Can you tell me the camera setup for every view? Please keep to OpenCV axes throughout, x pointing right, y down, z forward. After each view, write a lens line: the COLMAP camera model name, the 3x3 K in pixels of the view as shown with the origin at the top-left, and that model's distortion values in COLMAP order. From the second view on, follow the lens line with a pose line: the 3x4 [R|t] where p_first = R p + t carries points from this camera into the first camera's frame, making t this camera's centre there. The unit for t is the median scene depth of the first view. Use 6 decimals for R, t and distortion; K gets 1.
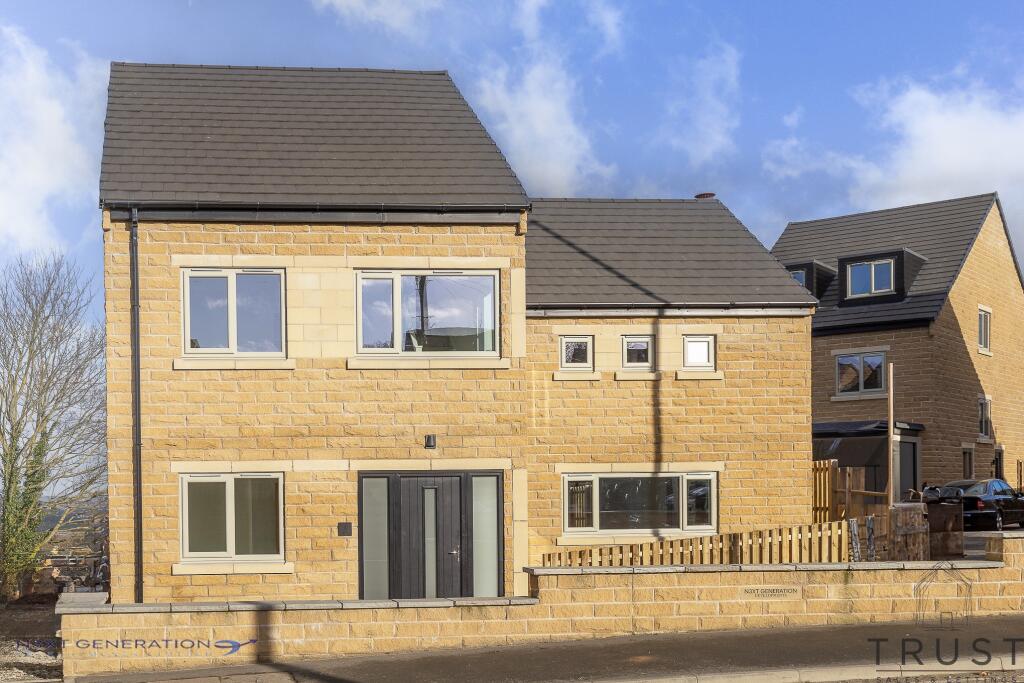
lens RADIAL K [[1232.4, 0, 512.0], [0, 1232.4, 341.5], [0, 0, 1]] dist [-0.032358, 0.000000]
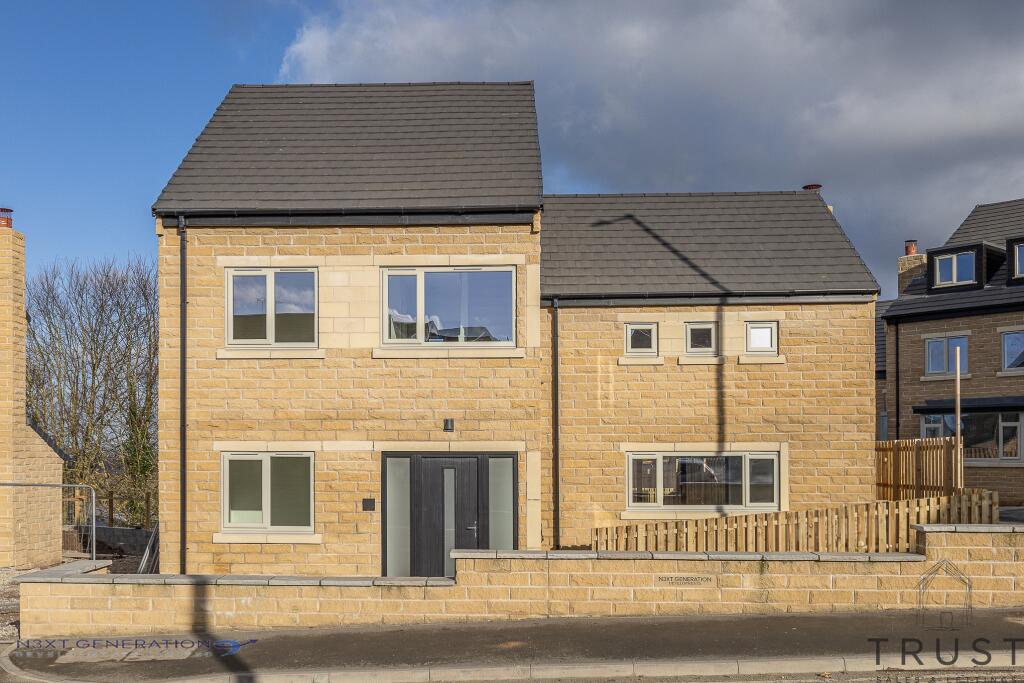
lens RADIAL K [[1122.4, 0, 509.8], [0, 1122.4, 279.9], [0, 0, 1]] dist [-0.046787, 0.000000]
pose [[0.989298, -0.009713, -0.145588, 0.133222], [0.004179, 0.999259, -0.038266, -0.008439], [0.145852, 0.037248, 0.988605, 0.026749]]
